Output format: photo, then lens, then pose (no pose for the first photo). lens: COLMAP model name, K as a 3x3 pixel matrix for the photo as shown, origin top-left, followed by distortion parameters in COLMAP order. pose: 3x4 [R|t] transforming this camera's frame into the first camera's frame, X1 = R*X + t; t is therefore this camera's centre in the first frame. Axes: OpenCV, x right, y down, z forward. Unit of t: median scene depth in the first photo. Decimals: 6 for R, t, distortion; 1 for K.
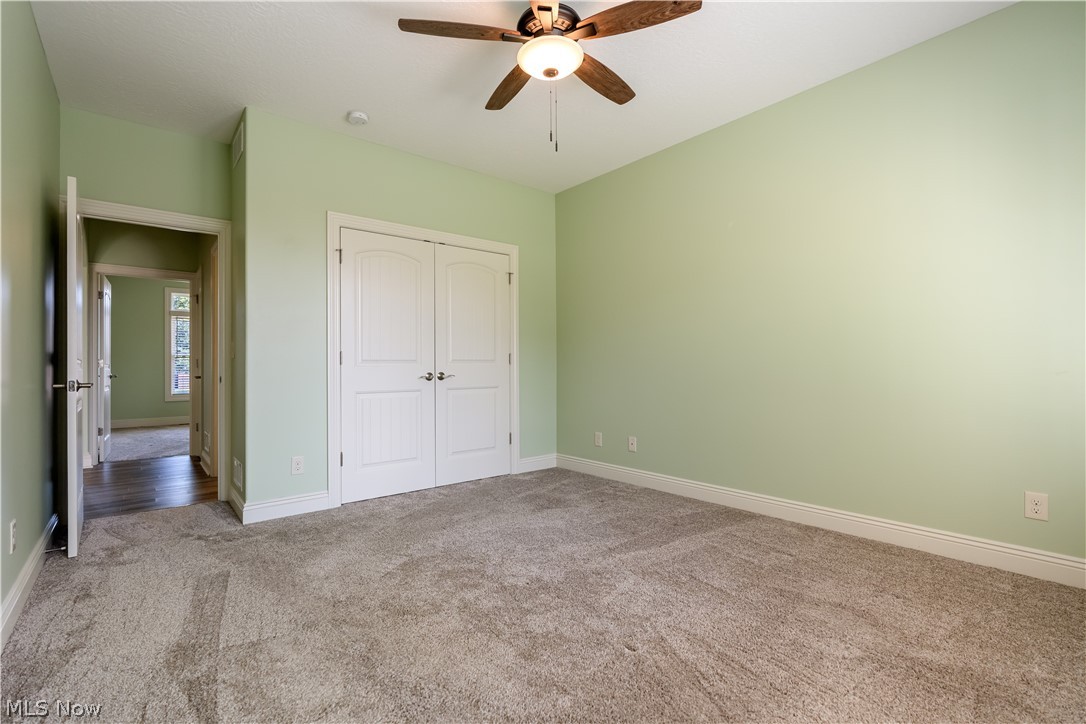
lens RADIAL K [[496.8, 0, 547.2], [0, 496.8, 363.5], [0, 0, 1]] dist [0.001366, 0.001071]
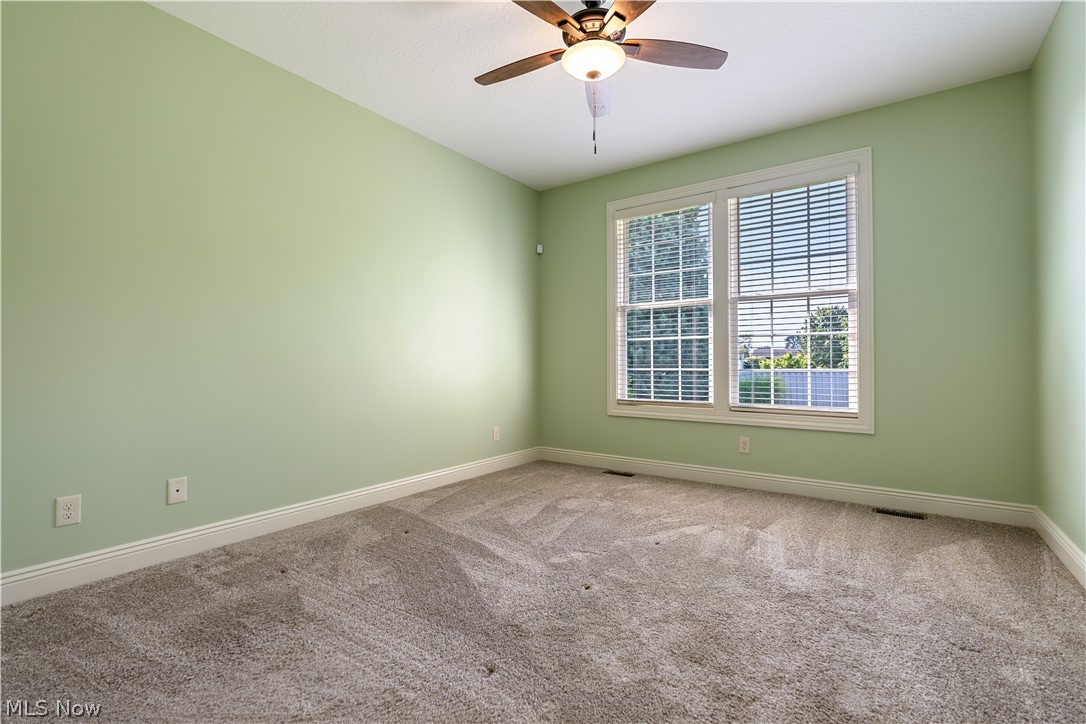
lens RADIAL K [[496.8, 0, 546.8], [0, 496.8, 364.1], [0, 0, 1]] dist [0.001366, 0.001071]
pose [[-0.295434, 0.018089, 0.955192, -0.640733], [0.002047, 0.999830, -0.018301, 0.031165], [-0.955361, -0.003451, -0.295421, 0.936974]]
